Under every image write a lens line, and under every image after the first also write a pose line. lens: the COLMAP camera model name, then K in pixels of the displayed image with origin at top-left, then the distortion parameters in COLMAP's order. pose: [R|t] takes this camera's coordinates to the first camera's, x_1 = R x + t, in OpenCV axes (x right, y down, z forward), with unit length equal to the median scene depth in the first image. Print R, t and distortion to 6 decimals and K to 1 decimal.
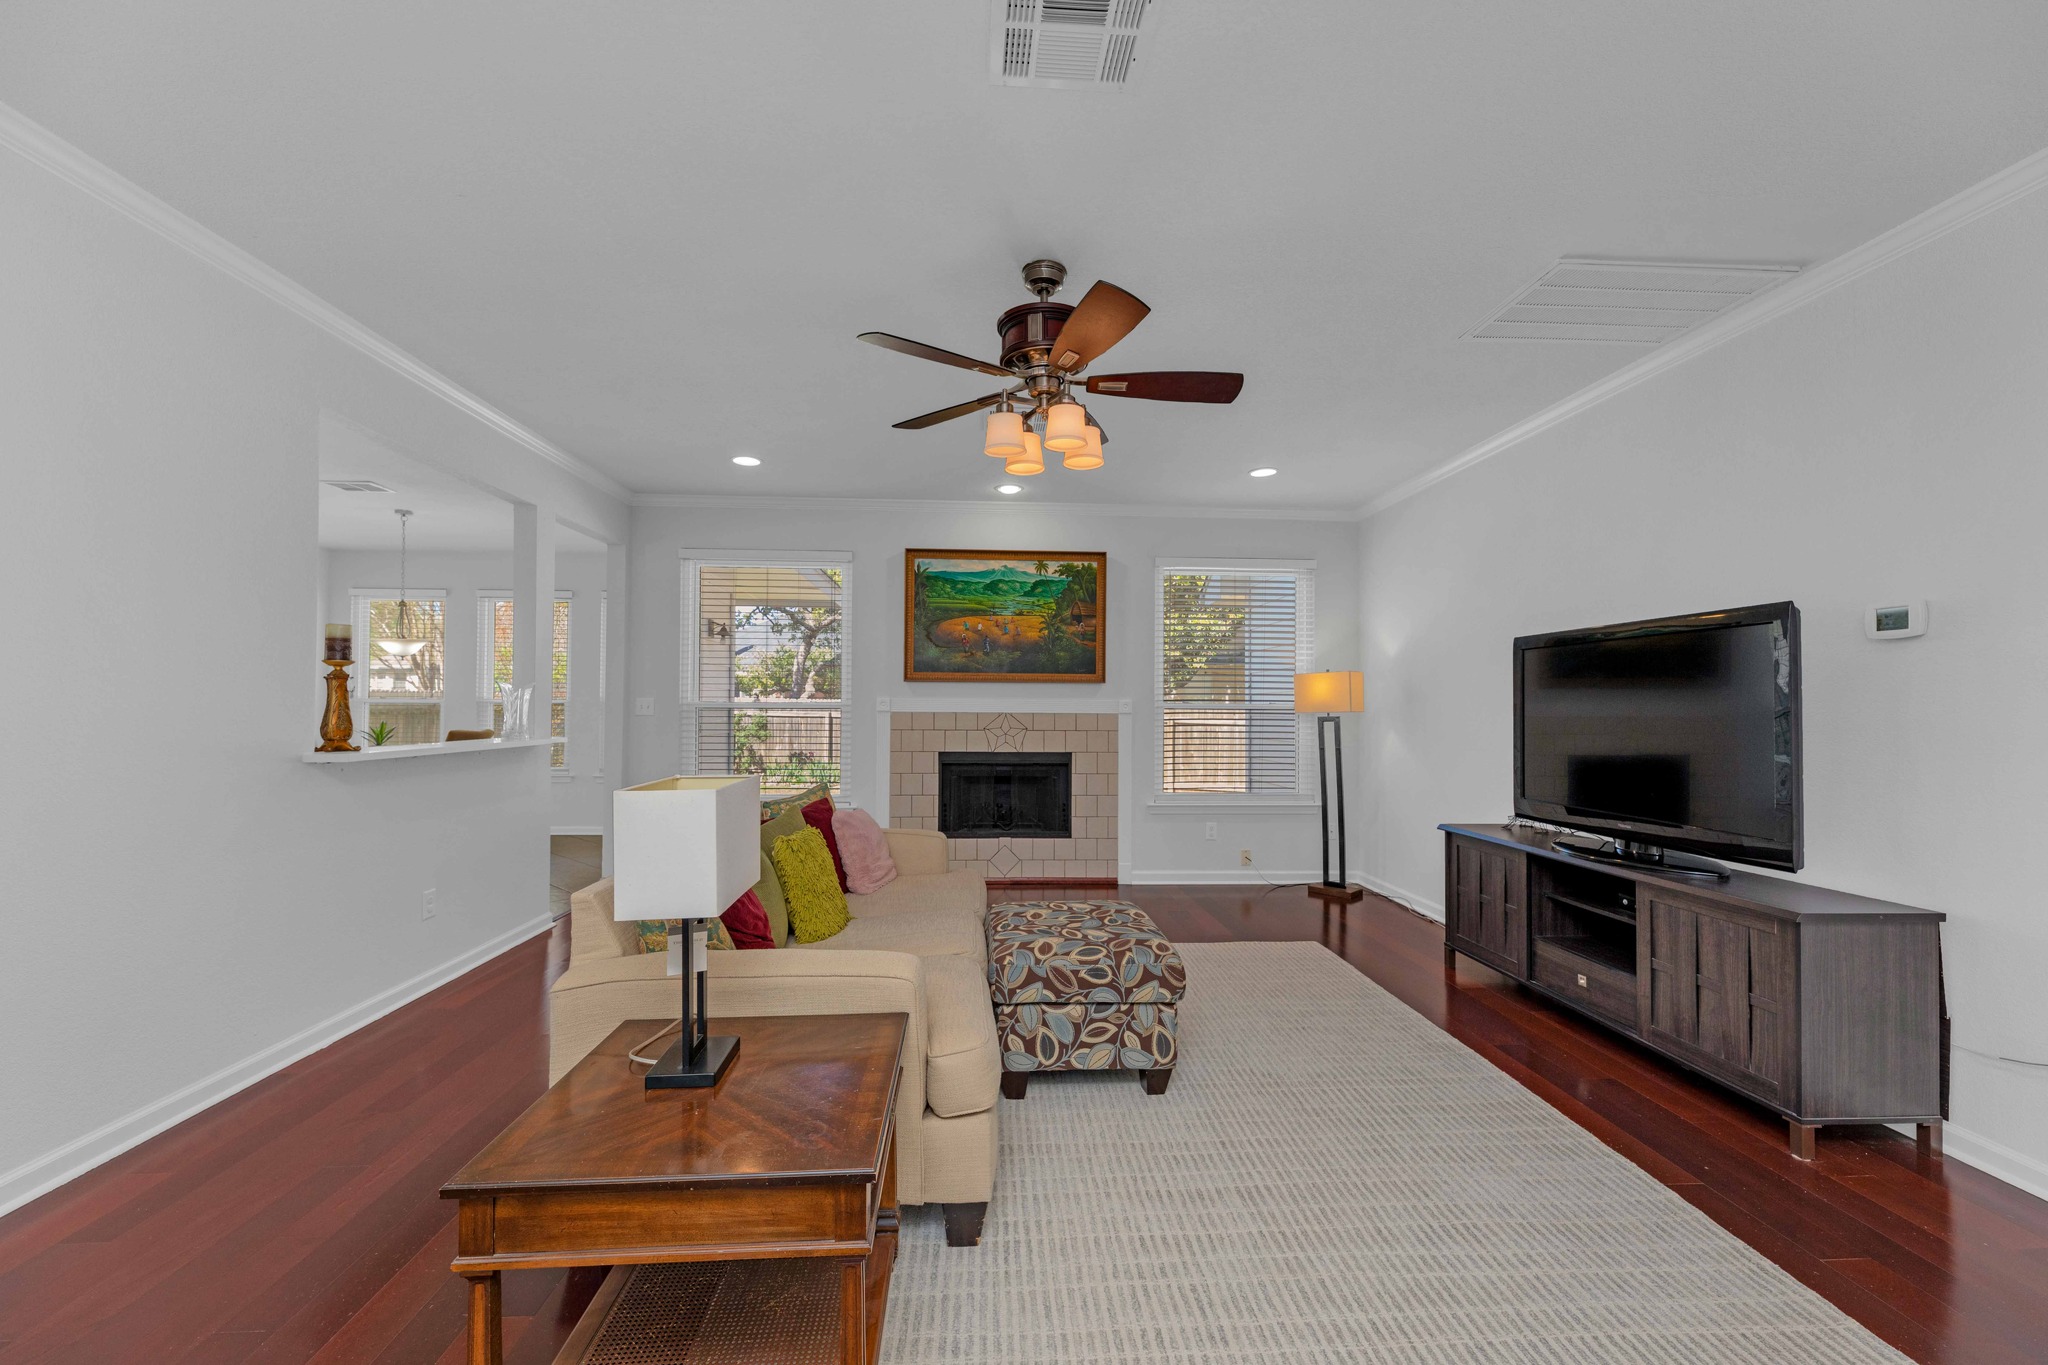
lens RADIAL K [[812.8, 0, 1030.0], [0, 812.8, 698.7], [0, 0, 1]] dist [0.003643, 0.000355]
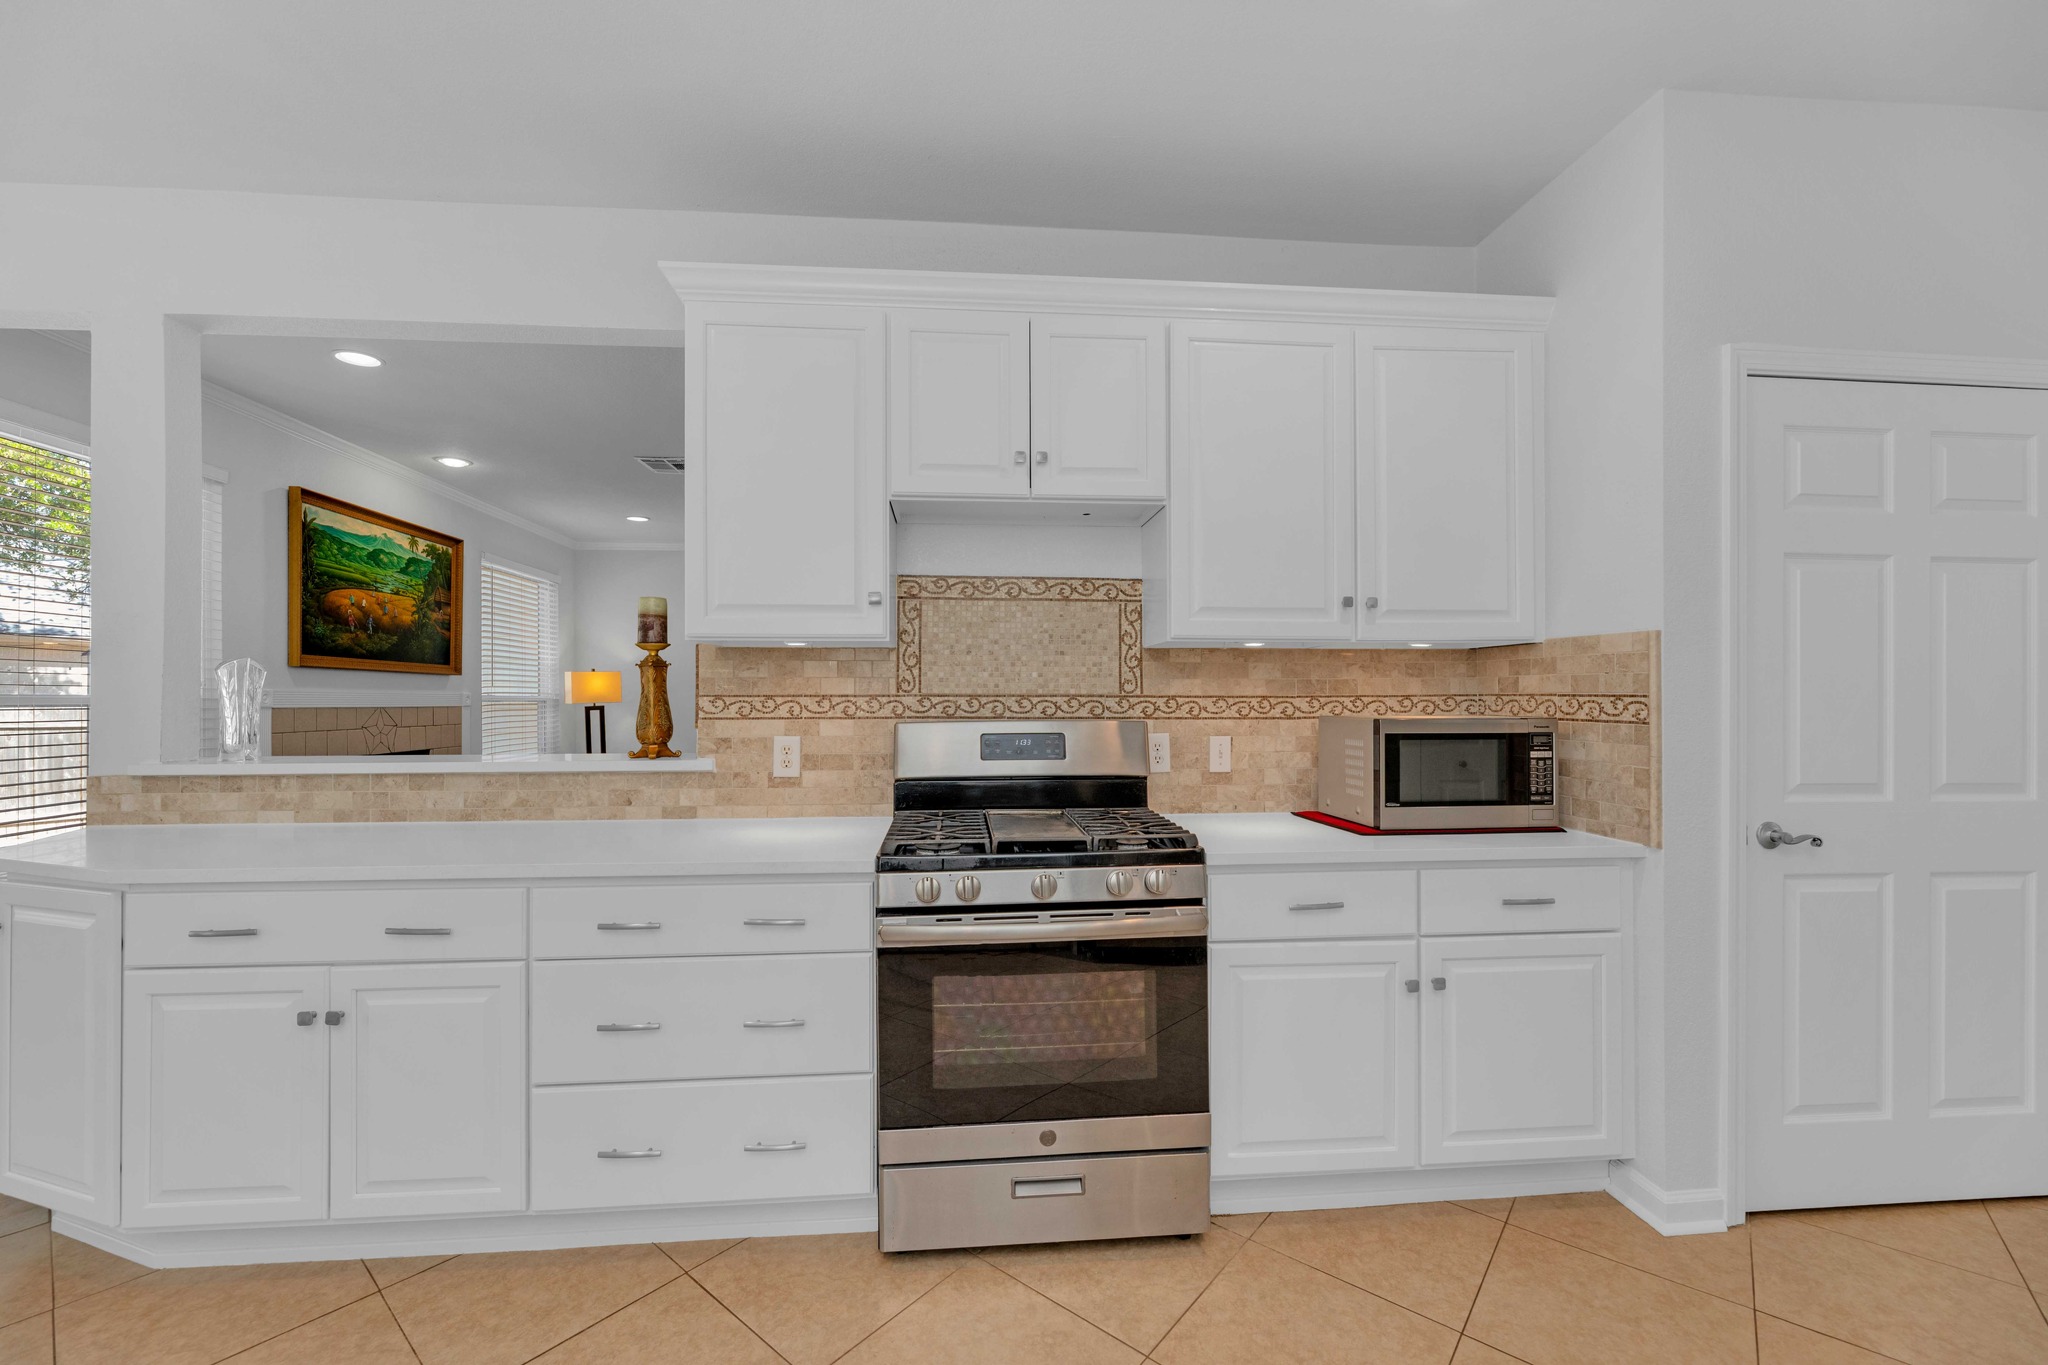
lens RADIAL K [[792.7, 0, 1020.7], [0, 792.7, 694.0], [0, 0, 1]] dist [-0.002470, -0.000254]
pose [[-0.015284, 0.001156, 0.999883, -0.884408], [-0.006933, 0.999975, -0.001262, 0.000151], [-0.999859, -0.006952, -0.015276, 0.352484]]
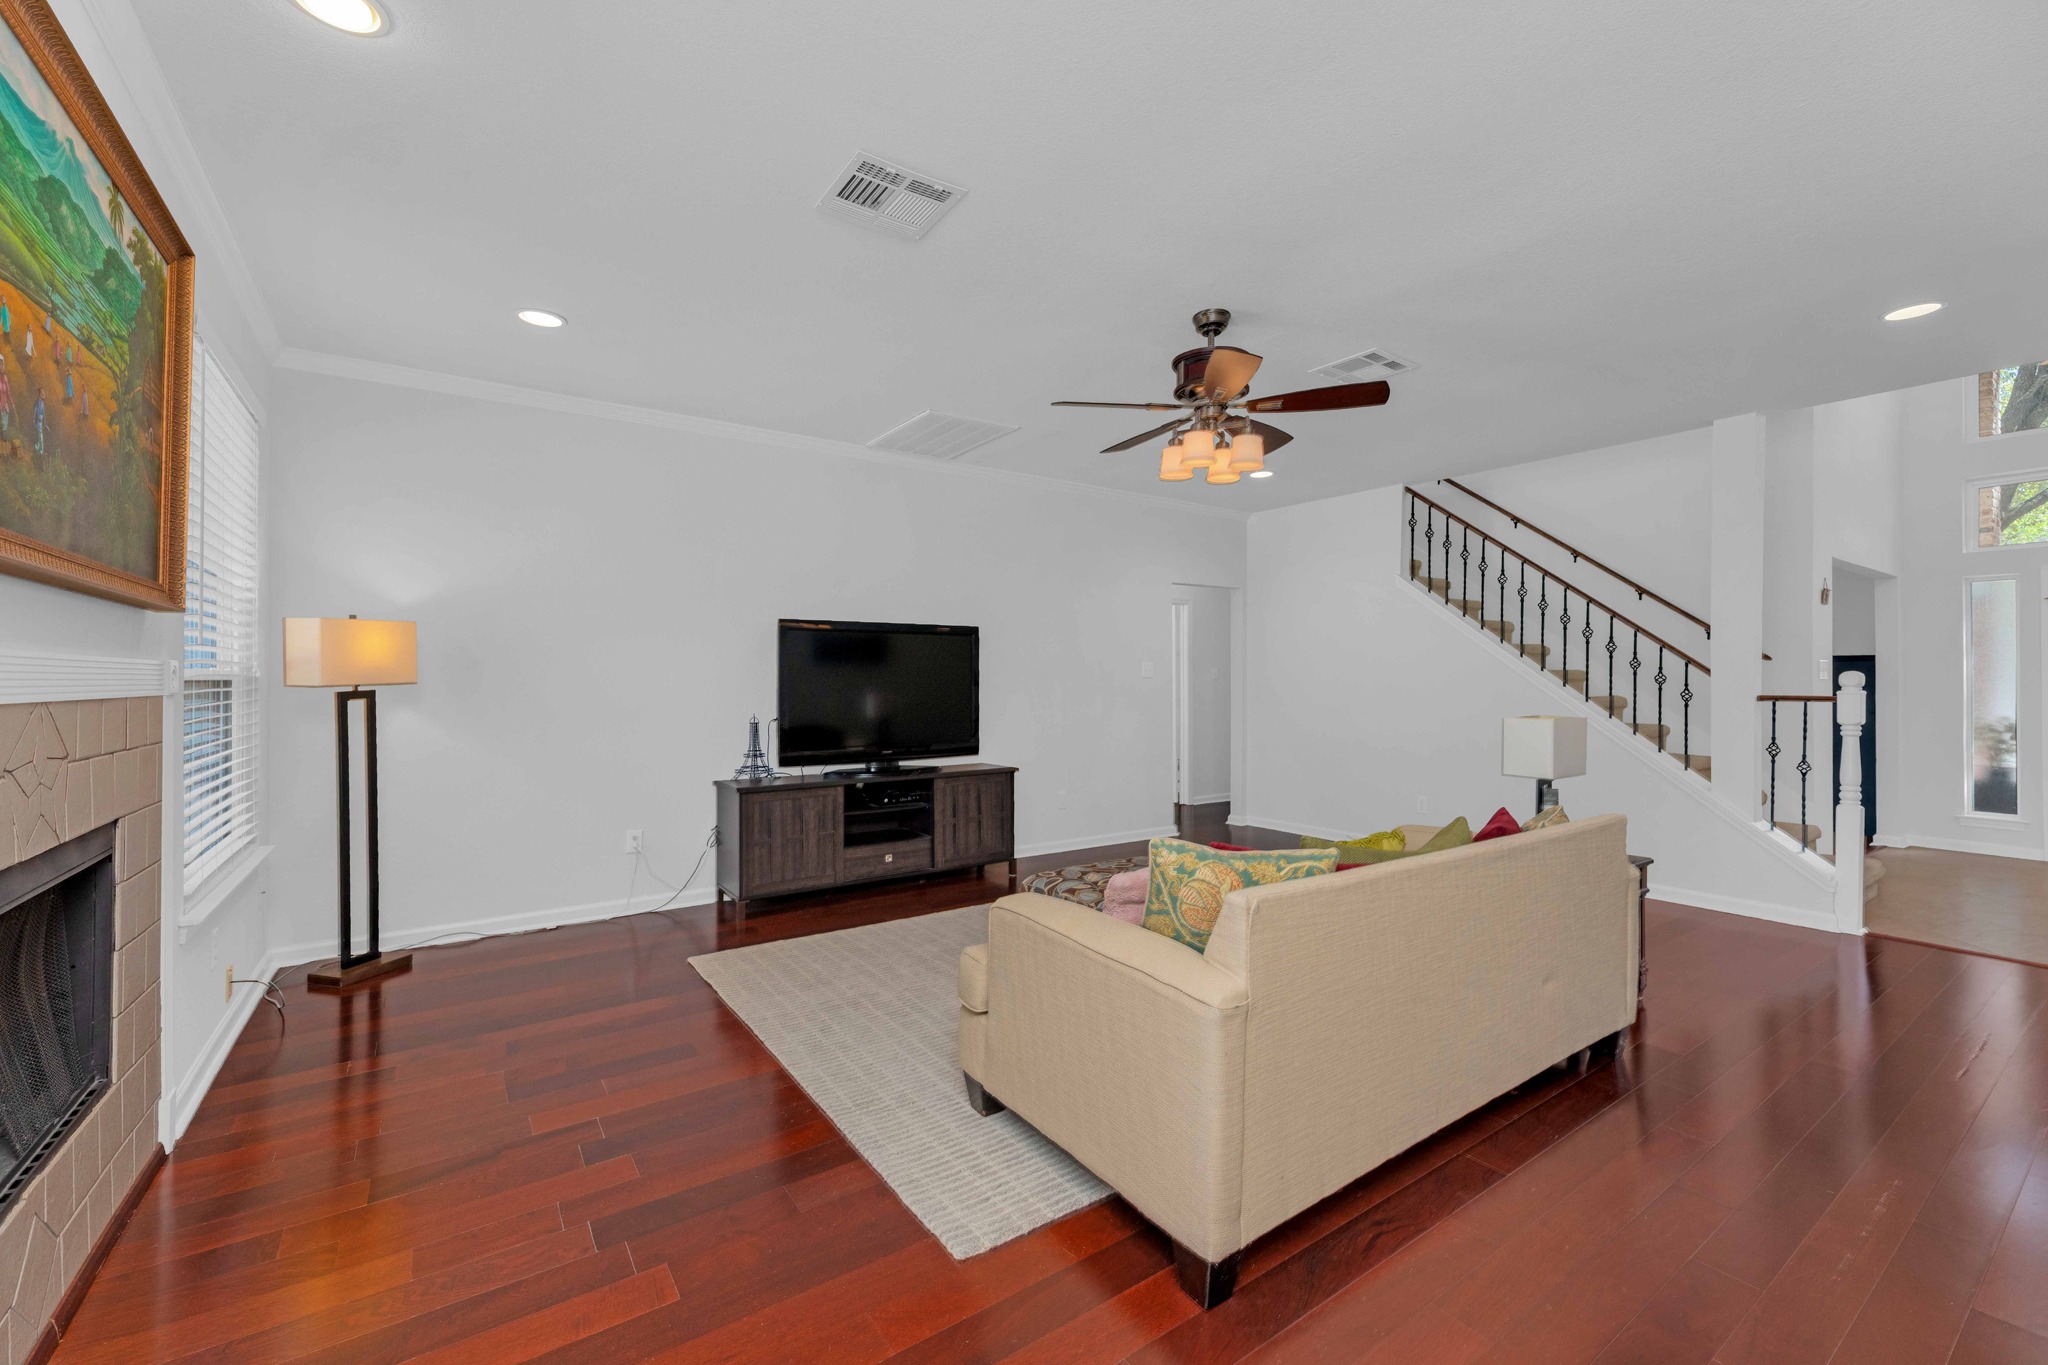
lens RADIAL K [[812.8, 0, 1030.0], [0, 812.8, 698.7], [0, 0, 1]] dist [0.003643, 0.000355]
pose [[-0.514620, -0.026294, 0.857015, -0.422919], [-0.012736, 0.999654, 0.023022, 0.007018], [-0.857324, 0.000933, -0.514777, 0.881773]]
